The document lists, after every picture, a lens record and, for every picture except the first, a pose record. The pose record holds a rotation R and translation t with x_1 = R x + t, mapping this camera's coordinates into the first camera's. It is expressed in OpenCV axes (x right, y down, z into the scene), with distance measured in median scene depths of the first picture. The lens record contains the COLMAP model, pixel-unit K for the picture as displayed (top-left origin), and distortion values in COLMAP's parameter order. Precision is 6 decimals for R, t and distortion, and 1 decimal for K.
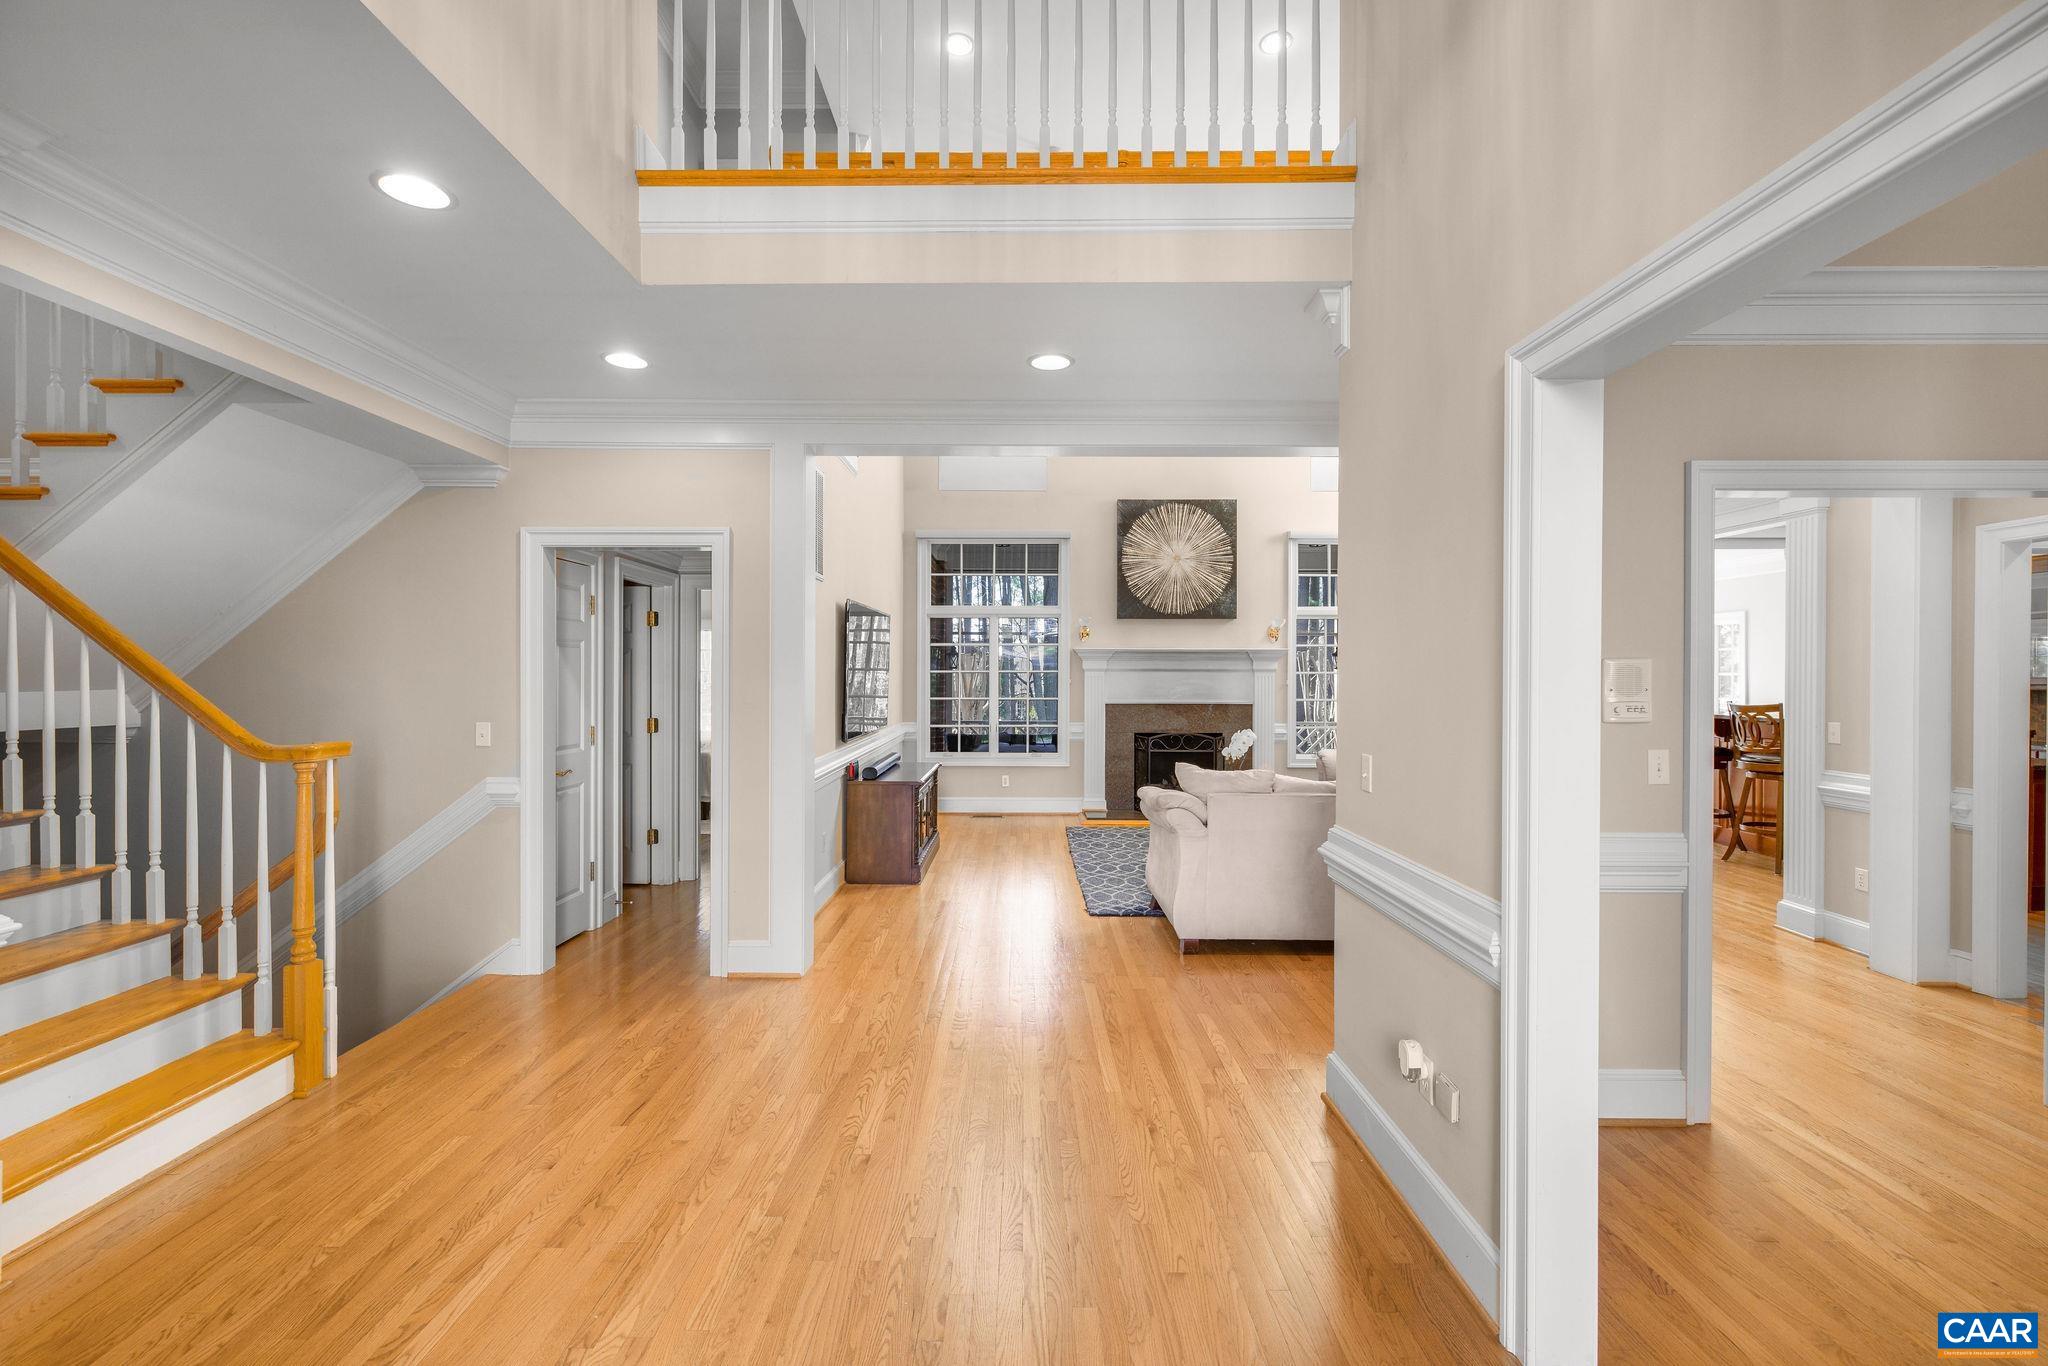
lens RADIAL K [[868.7, 0, 1017.8], [0, 868.7, 675.9], [0, 0, 1]] dist [0.002477, 0.000166]
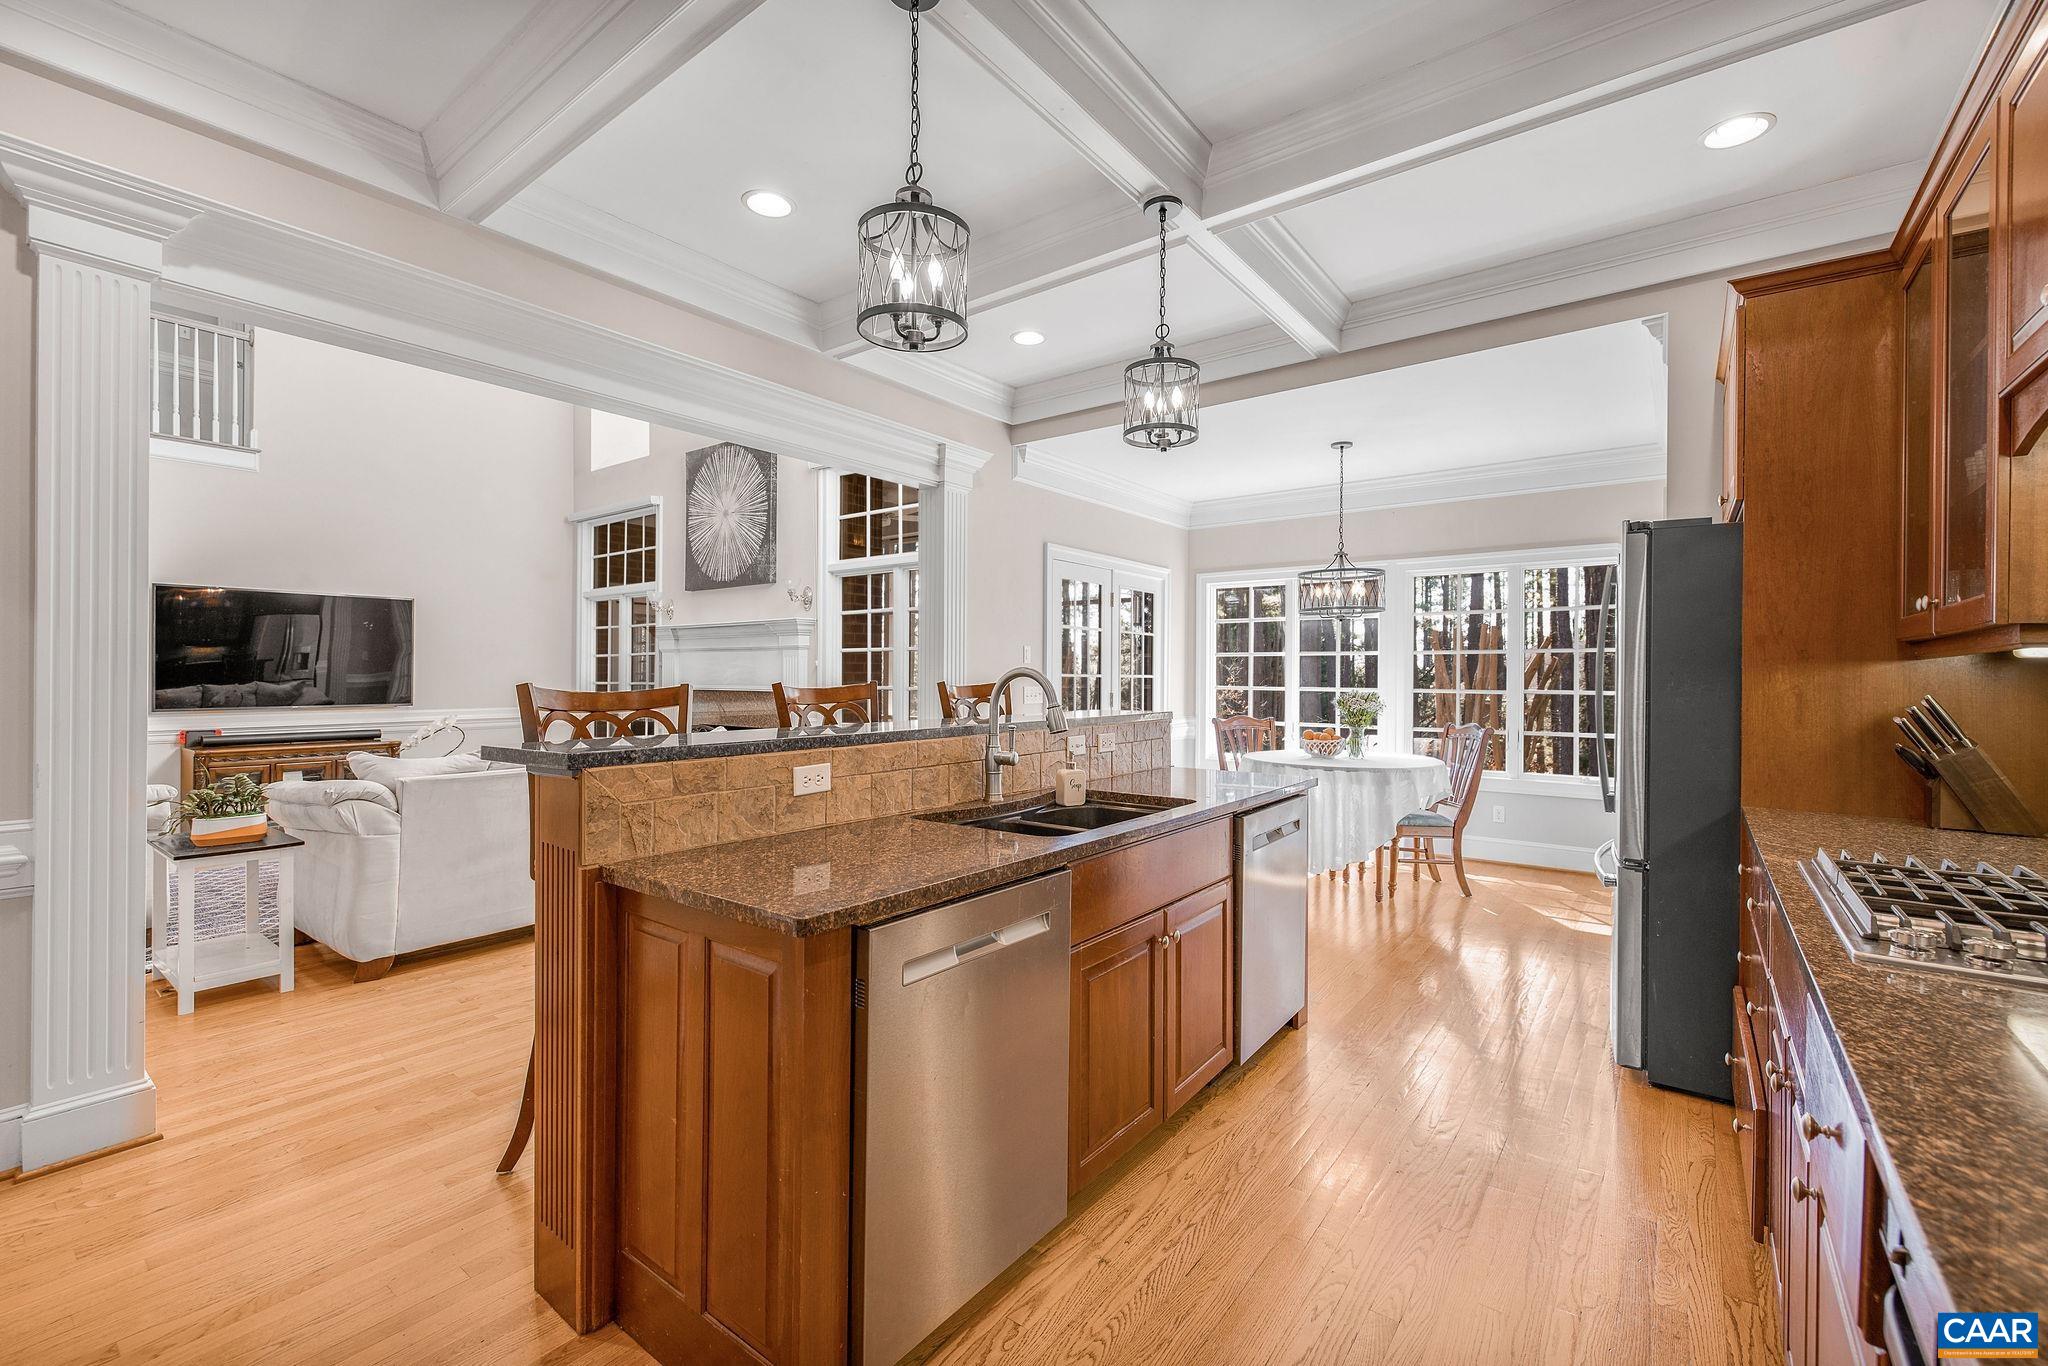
lens RADIAL K [[868.7, 0, 1017.8], [0, 868.7, 675.9], [0, 0, 1]] dist [0.002477, 0.000166]
pose [[0.798041, 0.000748, -0.602602, 0.898909], [-0.002400, 0.999995, -0.001936, 0.019371], [0.602598, 0.002991, 0.798039, 0.510393]]
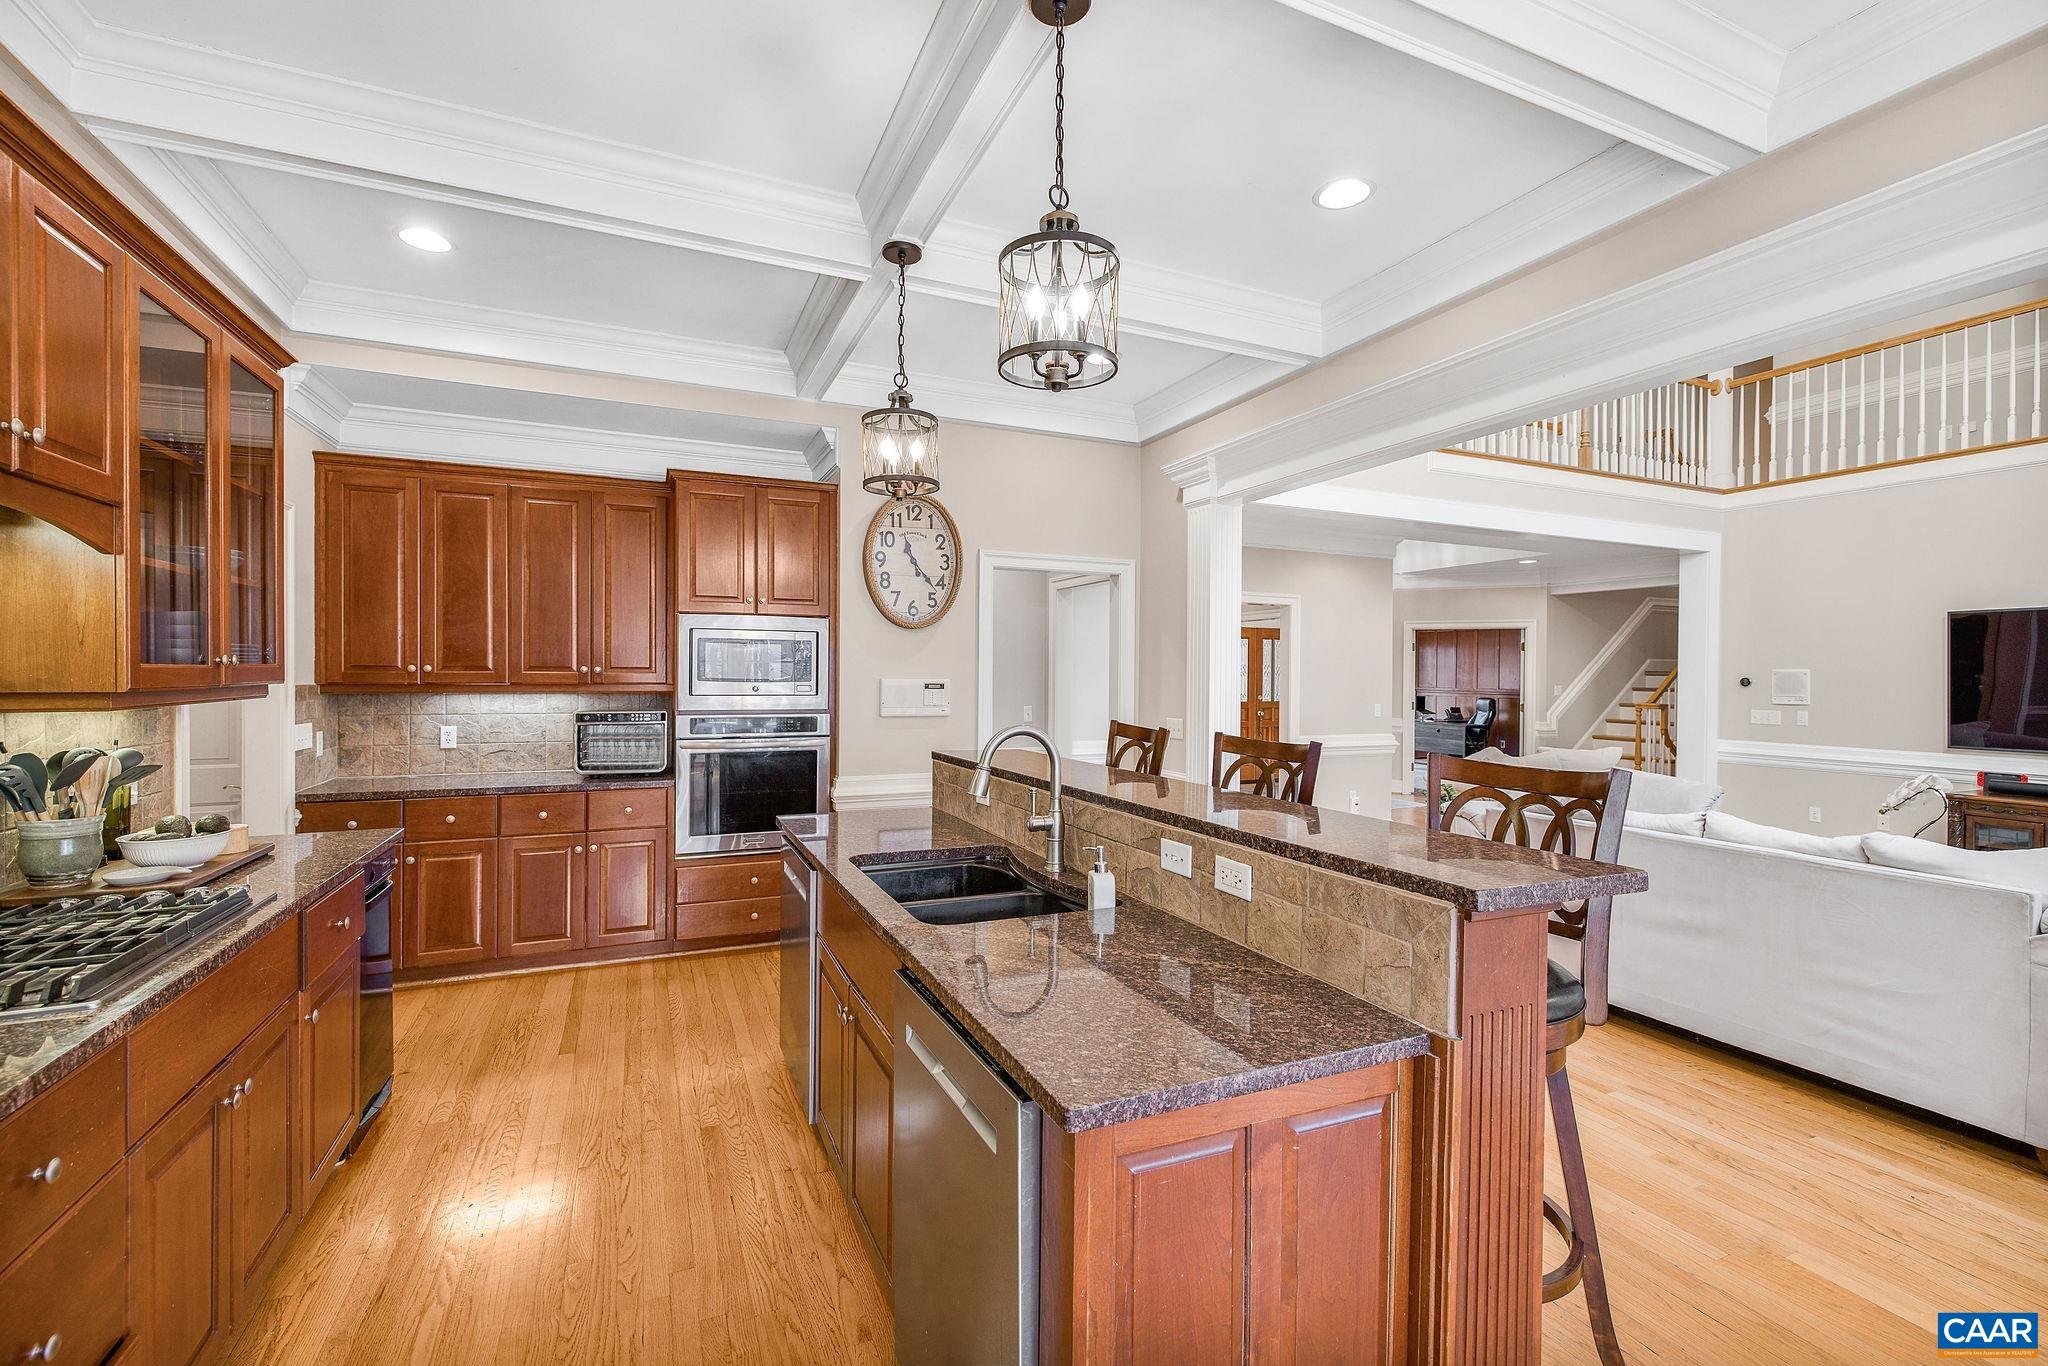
lens RADIAL K [[868.7, 0, 1017.8], [0, 868.7, 675.9], [0, 0, 1]] dist [0.002477, 0.000166]
pose [[-0.911933, -0.012459, -0.410150, 0.835390], [-0.015305, 0.999876, 0.003655, 0.001286], [0.410053, 0.009610, -0.912011, 0.986786]]
